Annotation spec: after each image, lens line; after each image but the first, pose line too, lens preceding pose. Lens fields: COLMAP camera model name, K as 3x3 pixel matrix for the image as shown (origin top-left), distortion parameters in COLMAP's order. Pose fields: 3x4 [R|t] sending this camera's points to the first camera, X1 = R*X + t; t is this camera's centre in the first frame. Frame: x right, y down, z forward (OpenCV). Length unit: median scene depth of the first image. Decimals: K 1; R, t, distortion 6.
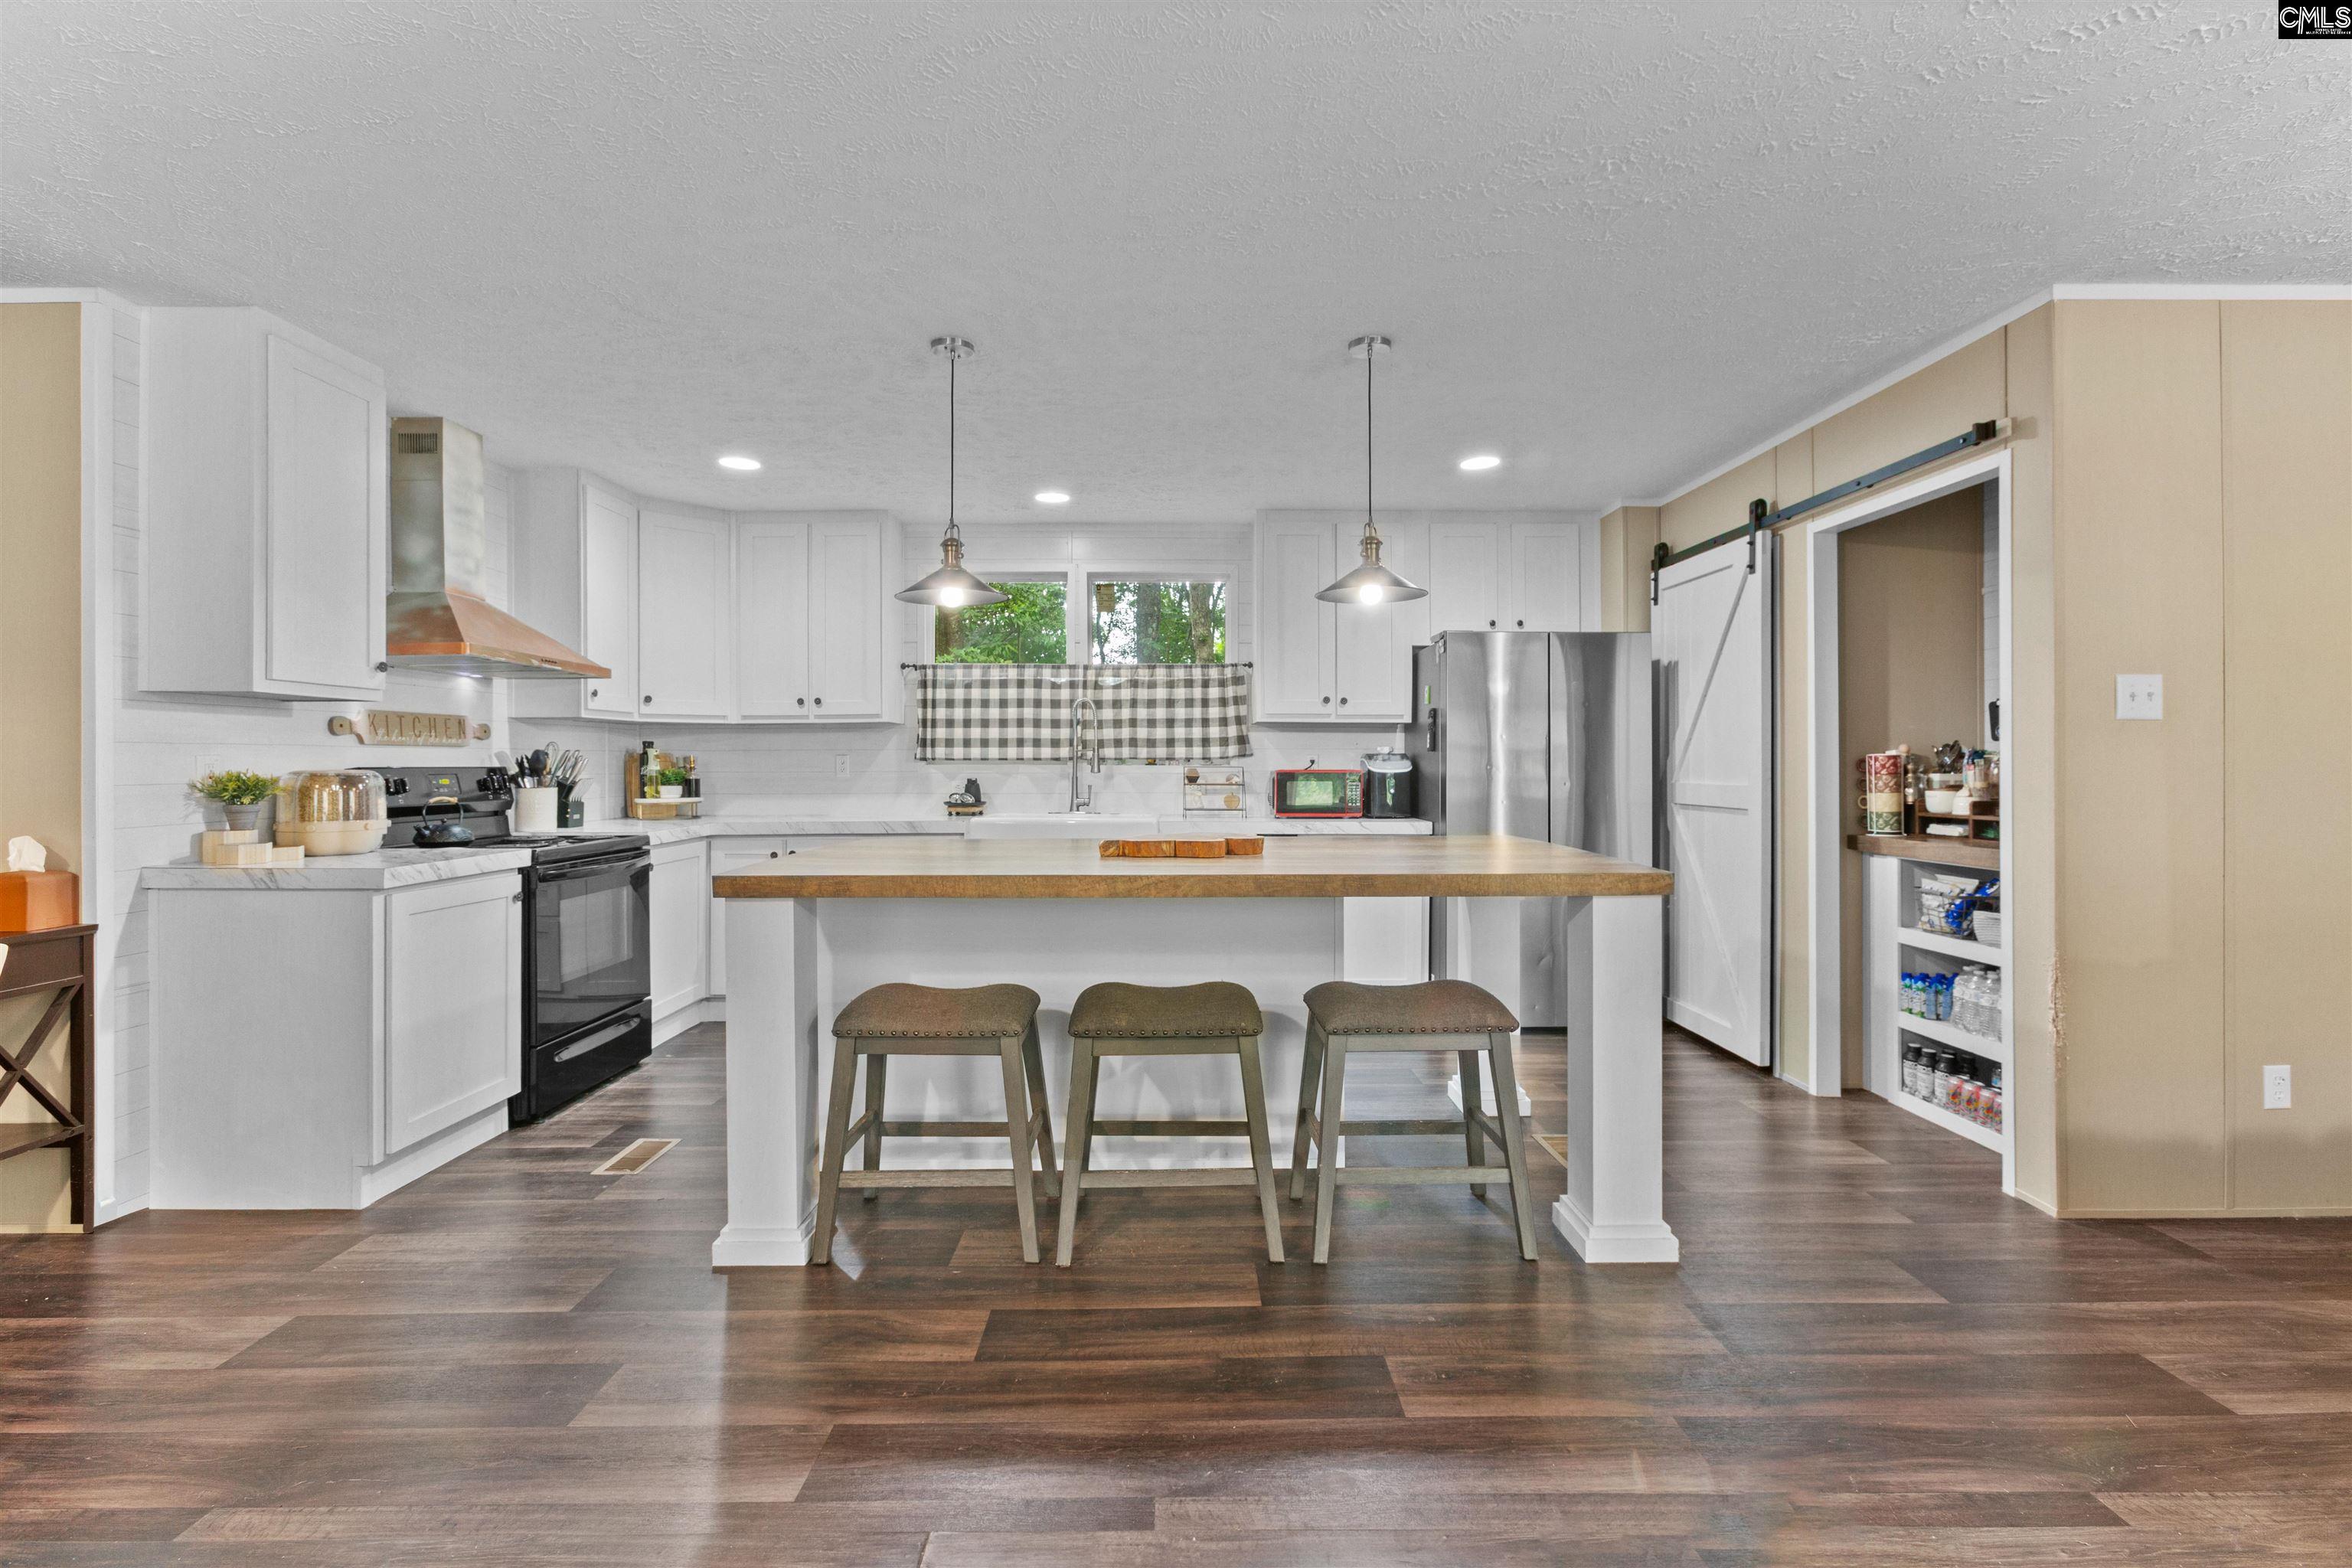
lens RADIAL K [[1047.2, 0, 1177.1], [0, 1047.2, 756.0], [0, 0, 1]] dist [-0.002753, 0.000055]
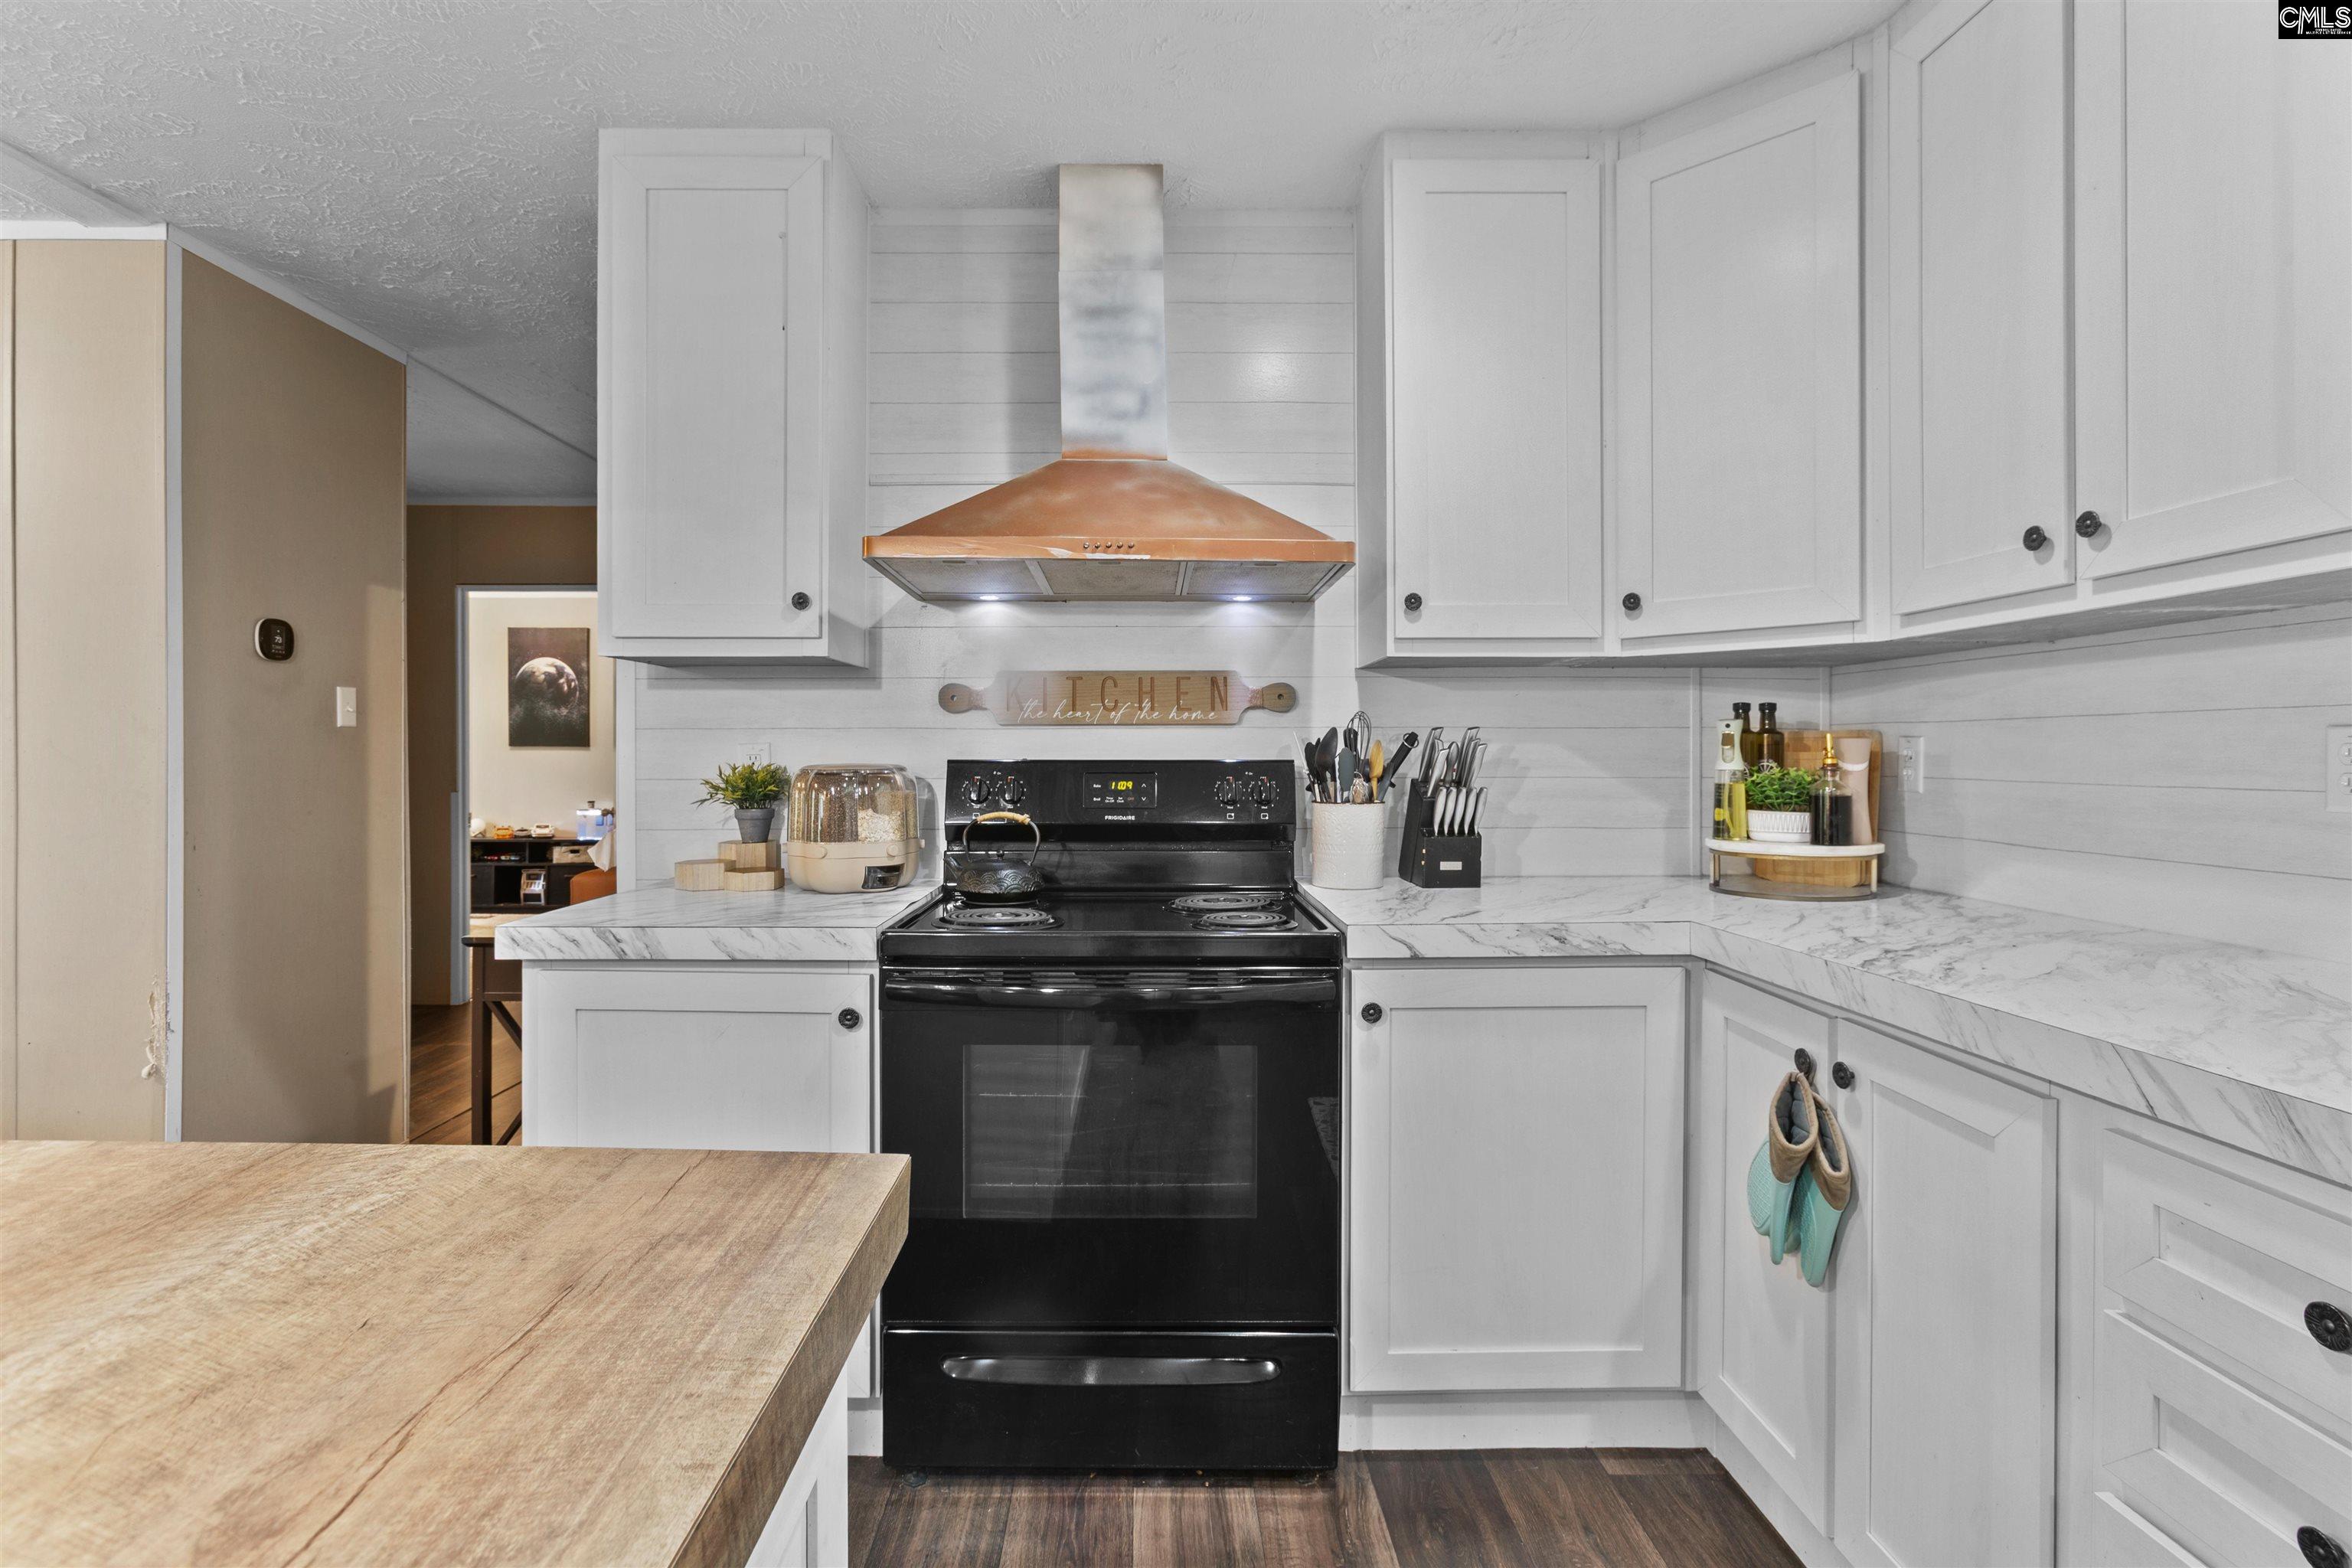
lens RADIAL K [[1051.2, 0, 1158.2], [0, 1051.2, 752.7], [0, 0, 1]] dist [-0.019072, -0.000099]
pose [[0.006966, 0.003308, -0.999970, -0.083066], [0.005800, 0.999978, 0.003349, 0.003256], [0.999959, -0.005823, 0.006946, 0.762325]]
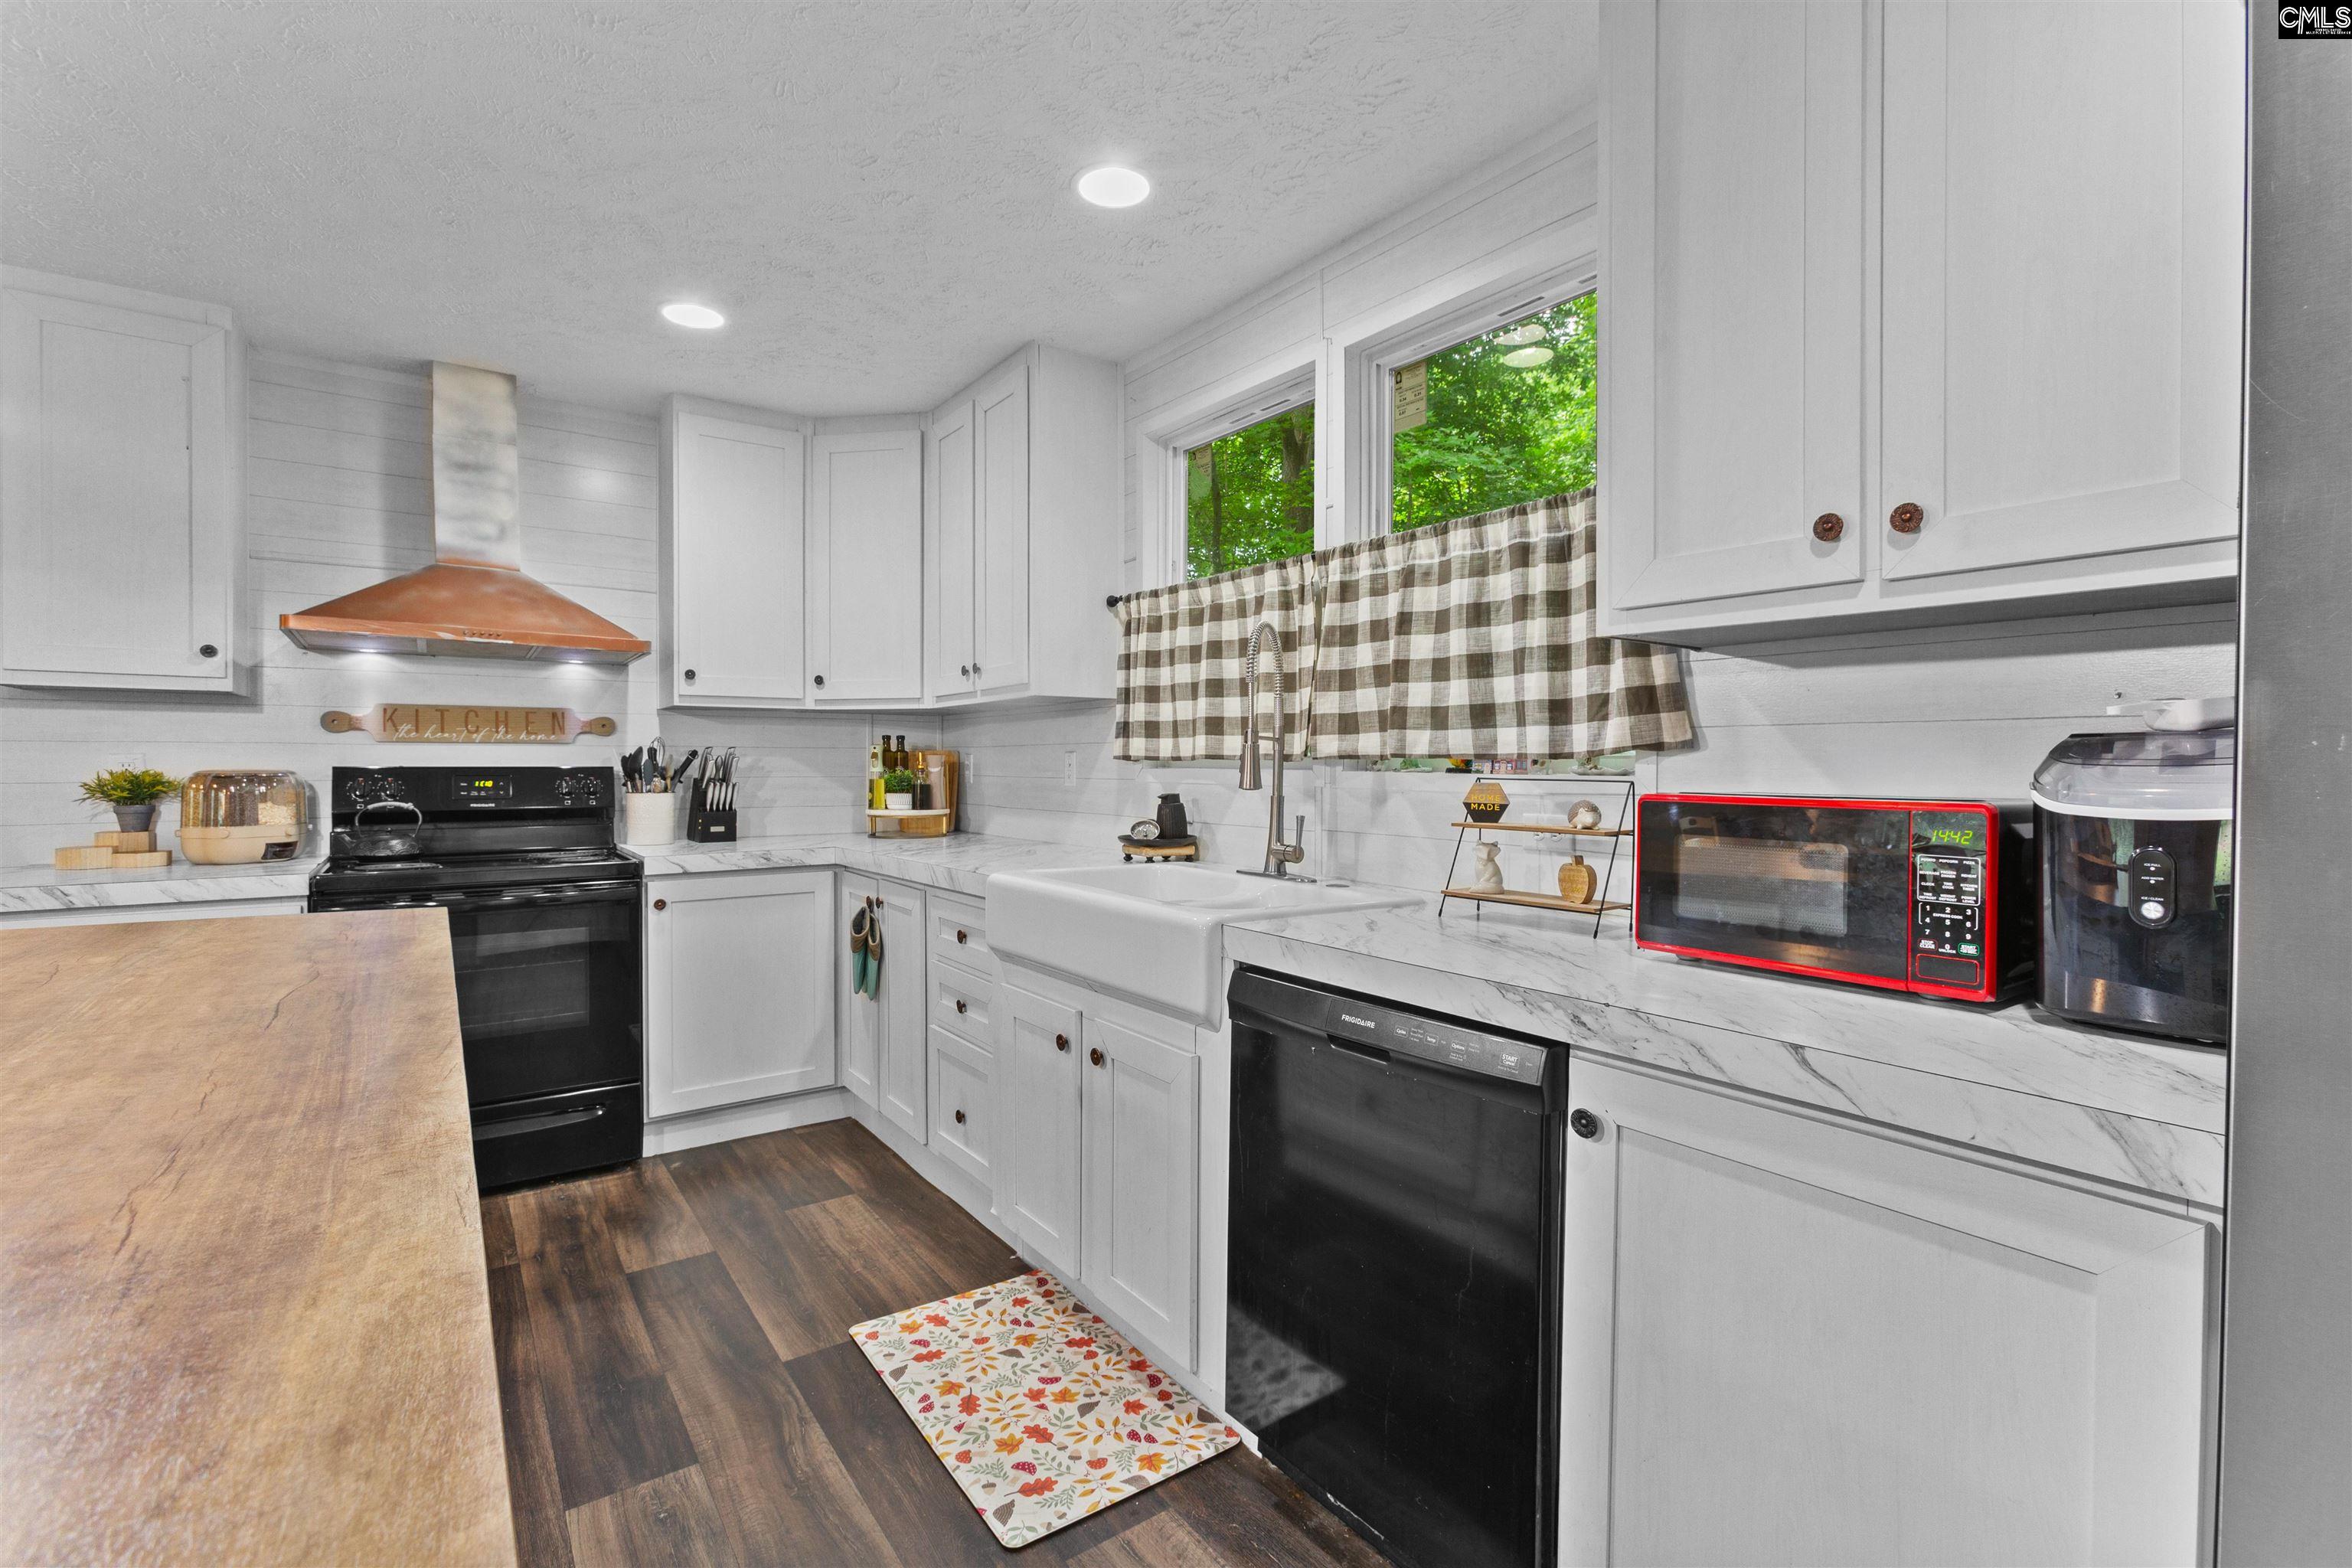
lens RADIAL K [[1047.6, 0, 1179.4], [0, 1047.6, 773.5], [0, 0, 1]] dist [-0.016972, 0.011631]
pose [[0.582260, 0.011489, -0.812922, 0.258989], [0.001317, 0.999886, 0.015074, 0.002706], [0.813002, -0.009847, 0.582178, 0.724440]]
